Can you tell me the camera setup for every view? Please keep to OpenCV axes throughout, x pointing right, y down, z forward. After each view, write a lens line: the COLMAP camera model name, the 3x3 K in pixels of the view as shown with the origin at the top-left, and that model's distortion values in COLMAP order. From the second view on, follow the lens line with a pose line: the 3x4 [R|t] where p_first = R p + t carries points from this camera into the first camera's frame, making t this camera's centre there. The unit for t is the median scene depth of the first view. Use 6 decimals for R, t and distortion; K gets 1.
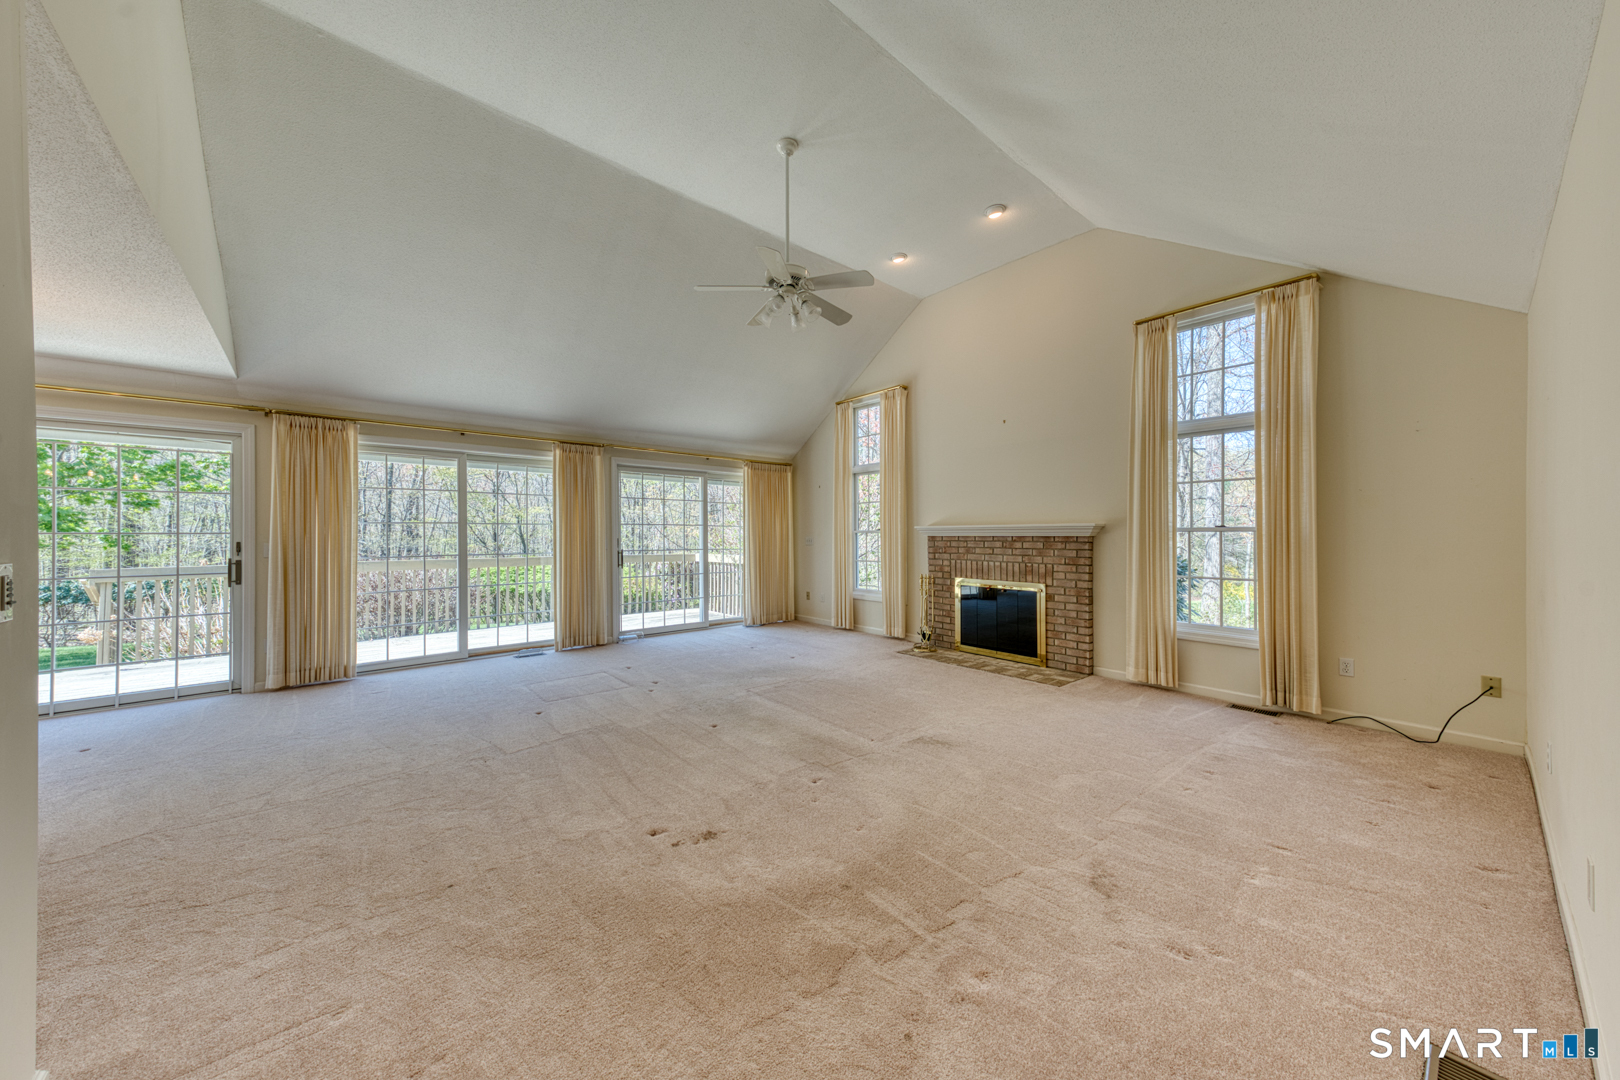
lens RADIAL K [[554.7, 0, 819.5], [0, 554.7, 530.4], [0, 0, 1]] dist [0.016497, 0.000108]
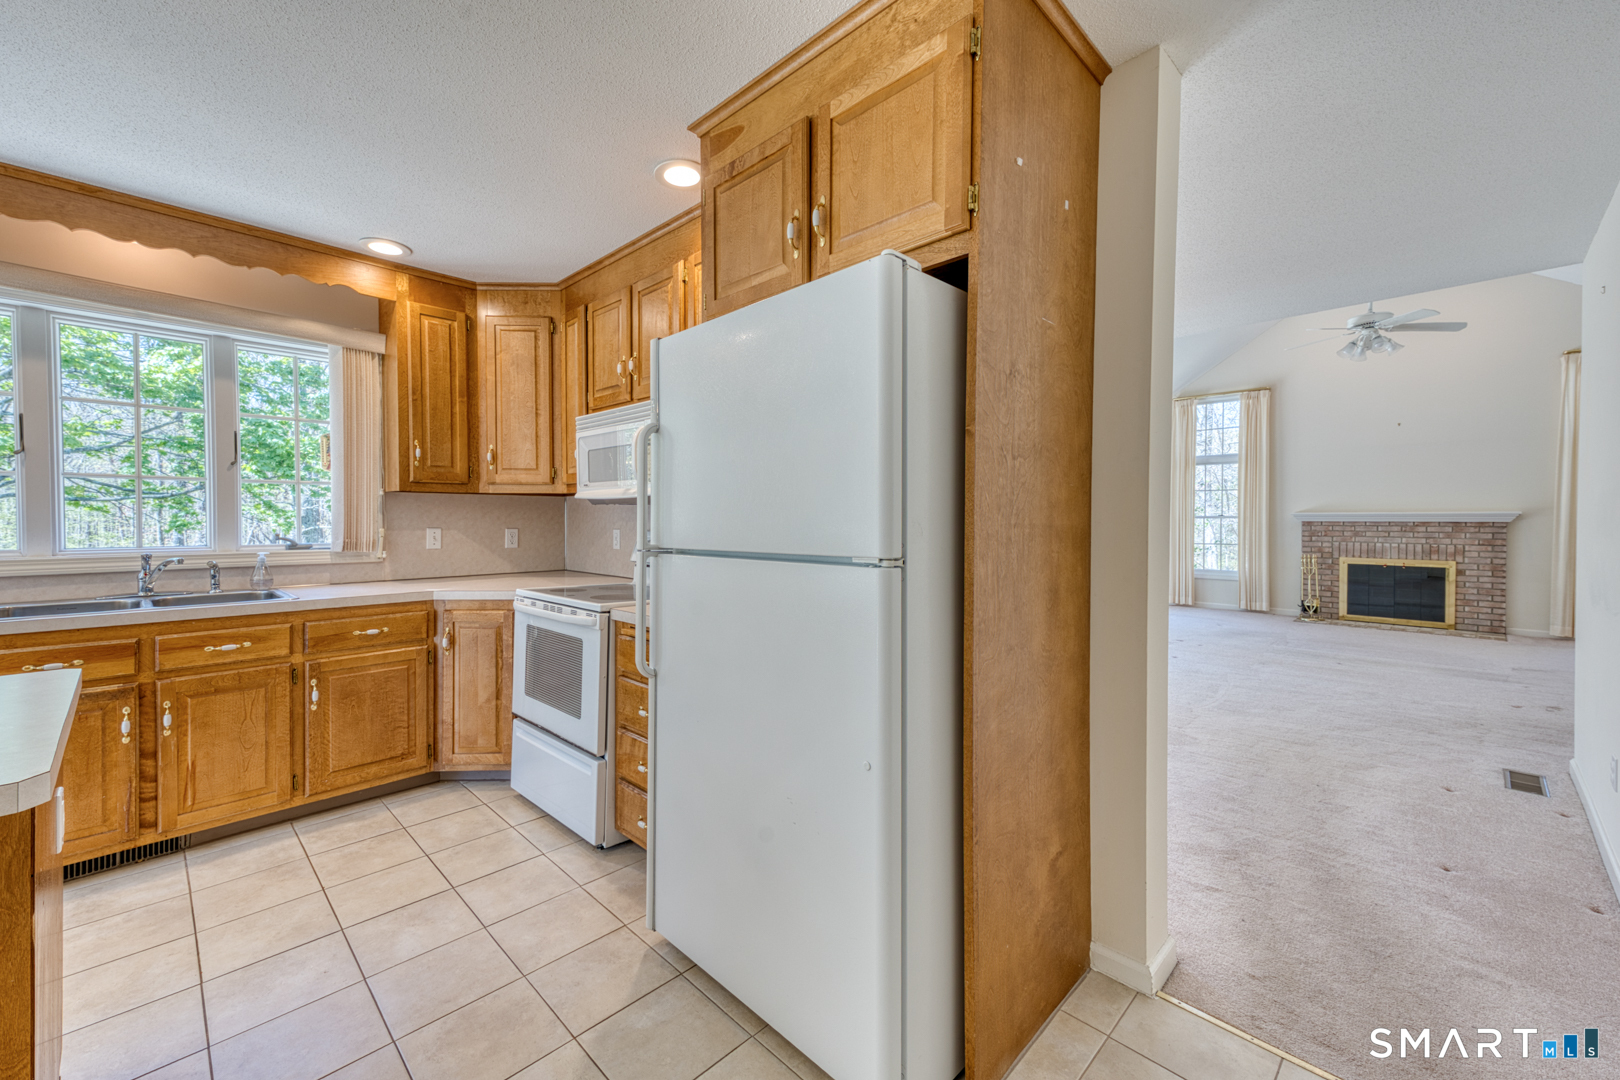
lens RADIAL K [[653.1, 0, 825.6], [0, 653.1, 528.5], [0, 0, 1]] dist [0.032322, -0.001462]
pose [[0.996375, 0.004142, 0.084972, -1.007638], [-0.005907, 0.999772, 0.020539, 0.003100], [-0.084868, -0.020966, 0.996172, -0.312387]]
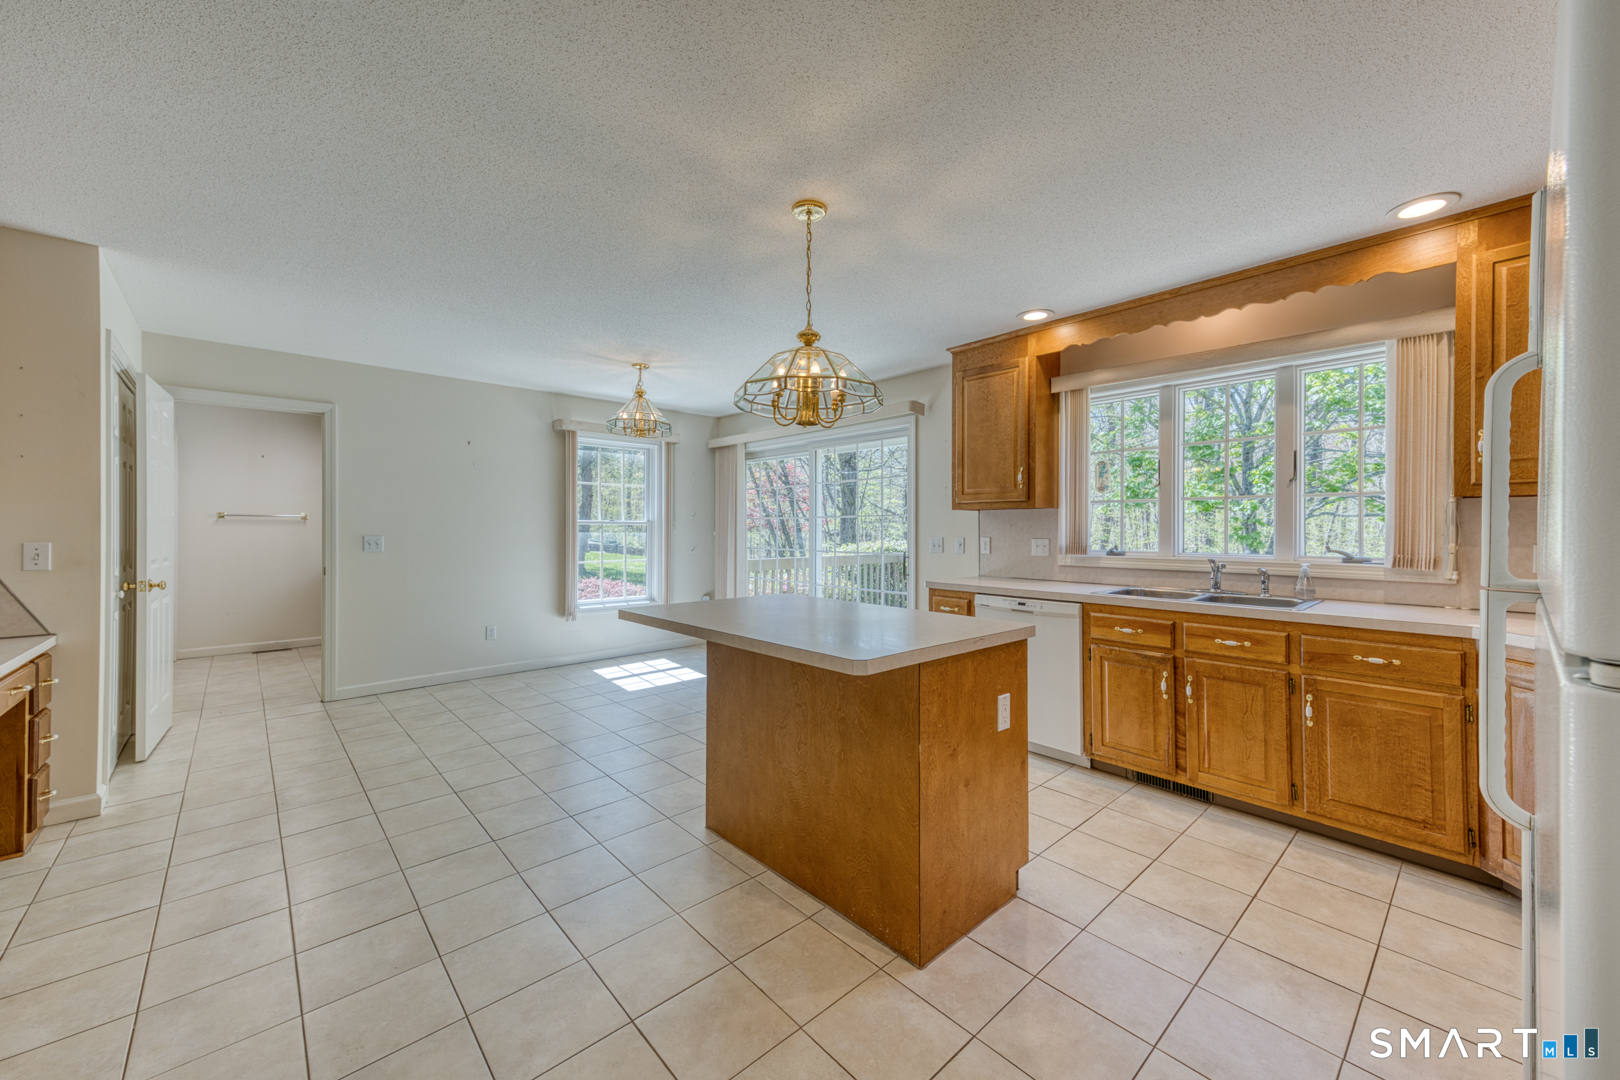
lens RADIAL K [[614.4, 0, 799.9], [0, 614.4, 526.7], [0, 0, 1]] dist [0.023754, 0.000042]
pose [[0.008855, 0.000453, -0.999961, -0.893725], [0.002964, 0.999995, 0.000480, 0.003692], [0.999956, -0.002968, 0.008854, -0.168371]]
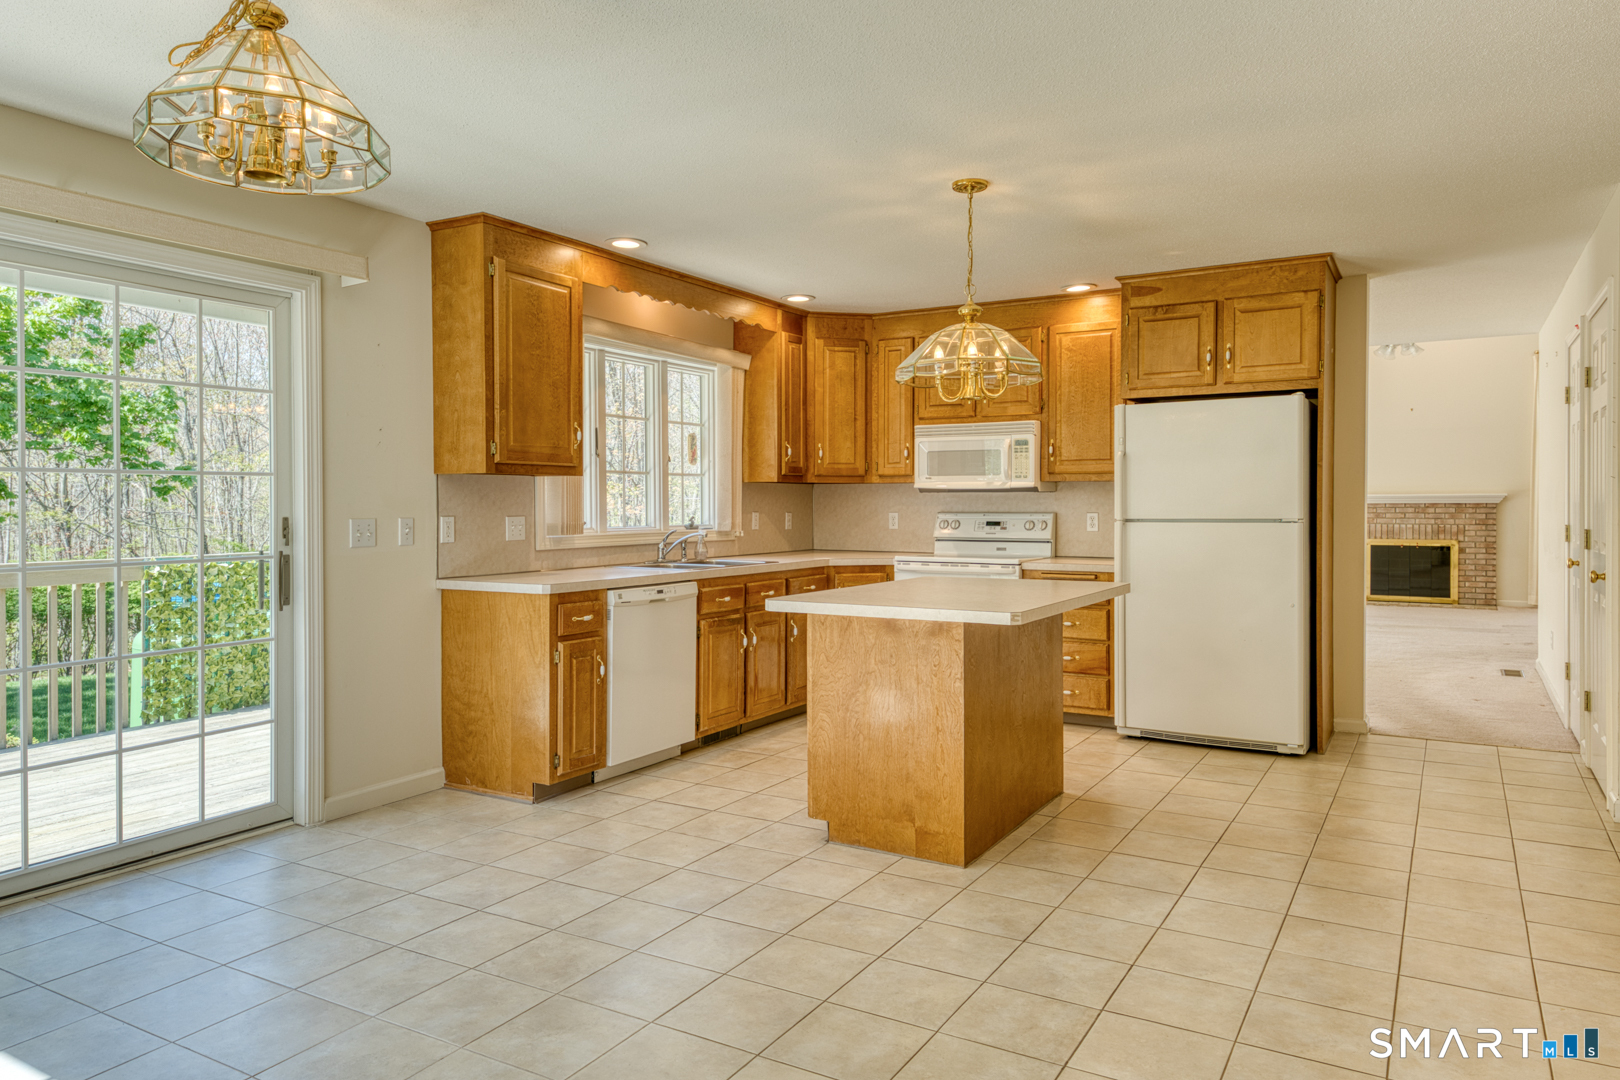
lens RADIAL K [[1043.4, 0, 845.1], [0, 1043.4, 514.2], [0, 0, 1]] dist [0.047747, -0.004204]
pose [[0.945496, -0.002908, 0.325620, -1.627065], [-0.001692, 0.999903, 0.013842, 0.003844], [-0.325628, -0.013639, 0.945399, -0.808186]]
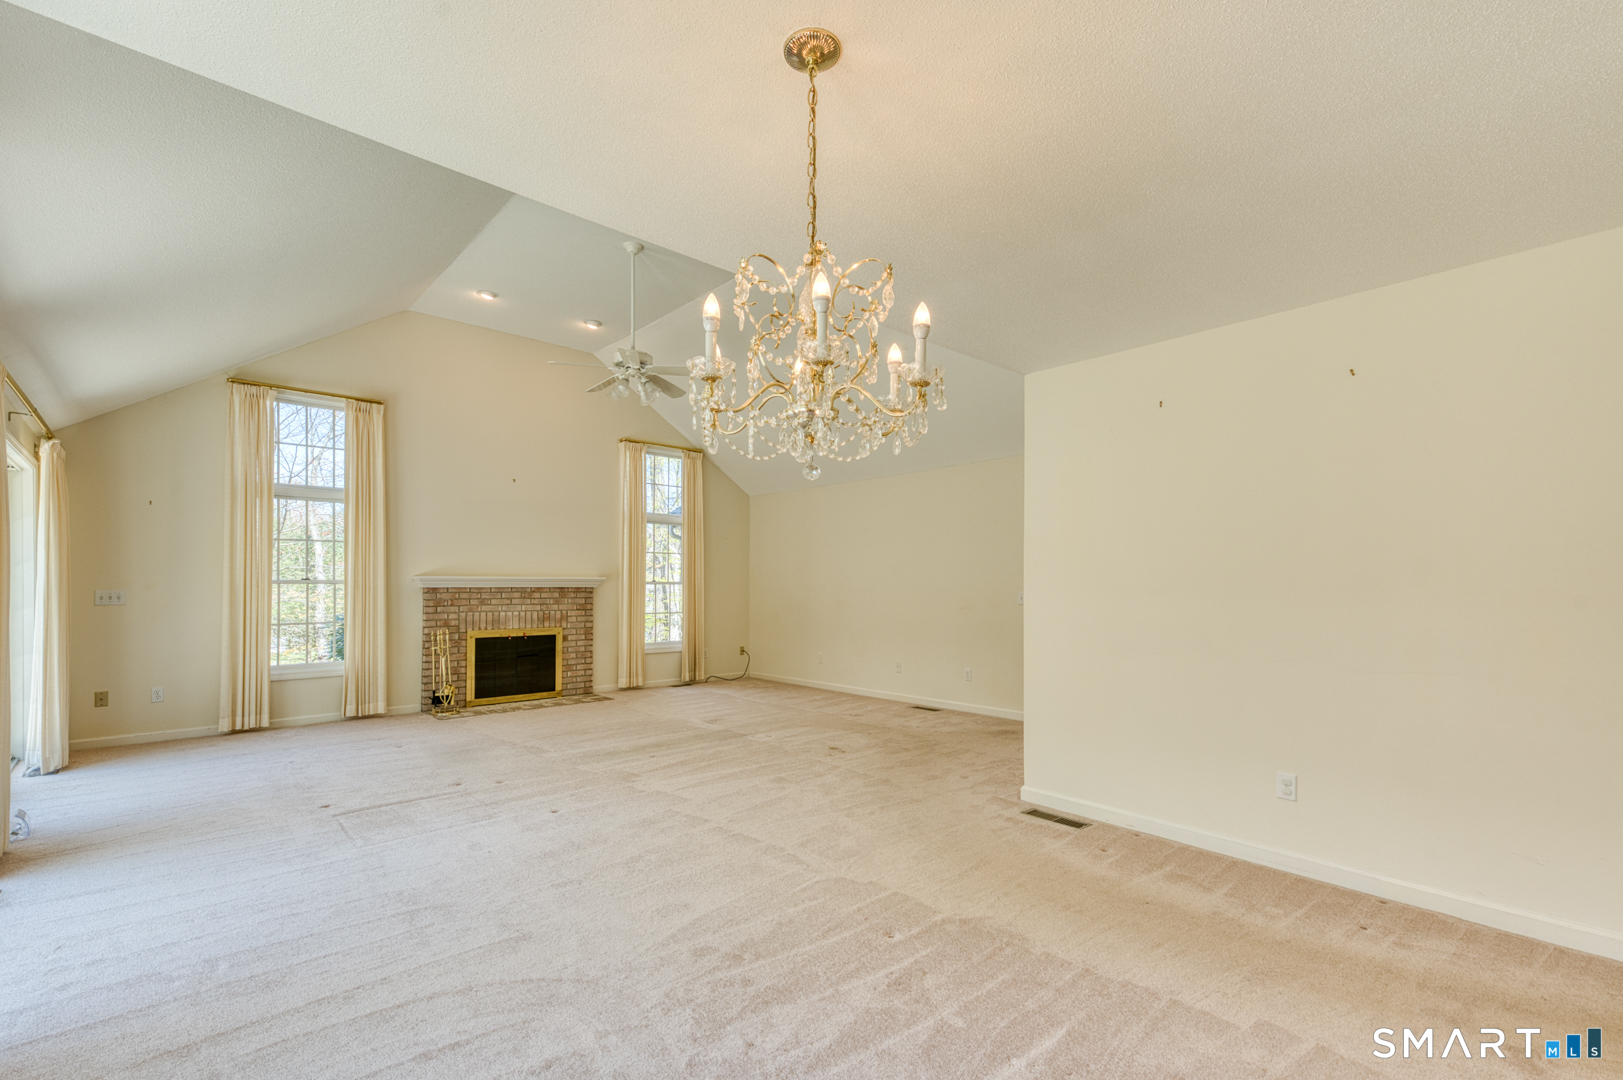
lens RADIAL K [[724.2, 0, 787.9], [0, 724.2, 577.3], [0, 0, 1]] dist [0.032477, -0.000130]
pose [[0.008214, 0.013248, 0.999879, -1.073501], [-0.007545, 0.999885, -0.013186, 0.005562], [-0.999938, -0.007436, 0.008313, 0.467496]]
